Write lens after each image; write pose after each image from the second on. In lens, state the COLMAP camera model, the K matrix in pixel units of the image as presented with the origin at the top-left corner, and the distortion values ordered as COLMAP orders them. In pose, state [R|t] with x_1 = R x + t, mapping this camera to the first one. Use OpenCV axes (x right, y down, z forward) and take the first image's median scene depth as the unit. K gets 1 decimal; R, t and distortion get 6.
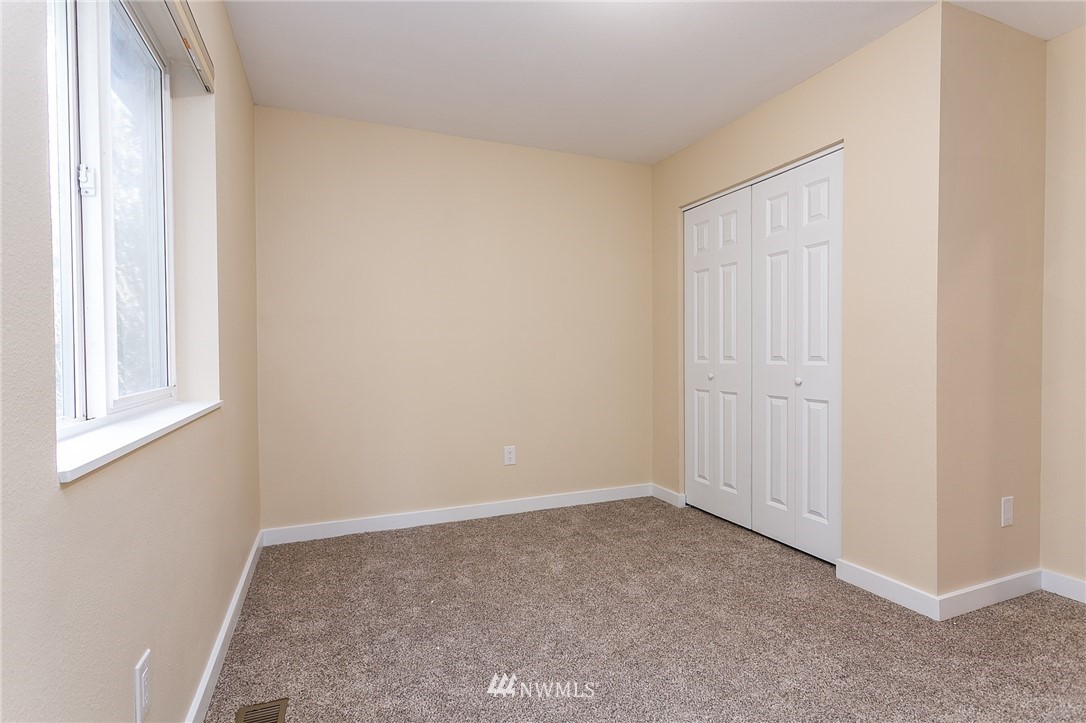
lens RADIAL K [[510.9, 0, 542.5], [0, 510.9, 360.7], [0, 0, 1]] dist [-0.004880, 0.001706]
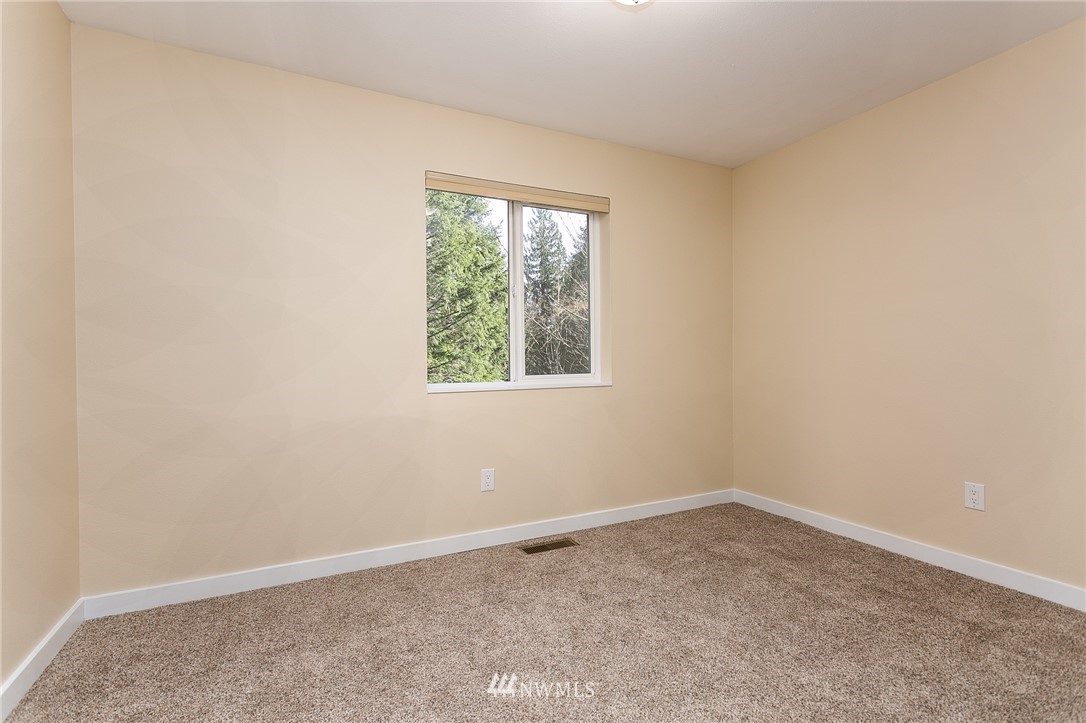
lens RADIAL K [[510.9, 0, 543.7], [0, 510.9, 362.6], [0, 0, 1]] dist [-0.004880, 0.001706]
pose [[0.041528, 0.001050, -0.999137, 0.704671], [-0.005093, 0.999987, 0.000840, 0.005689], [0.999124, 0.005053, 0.041533, 0.424156]]
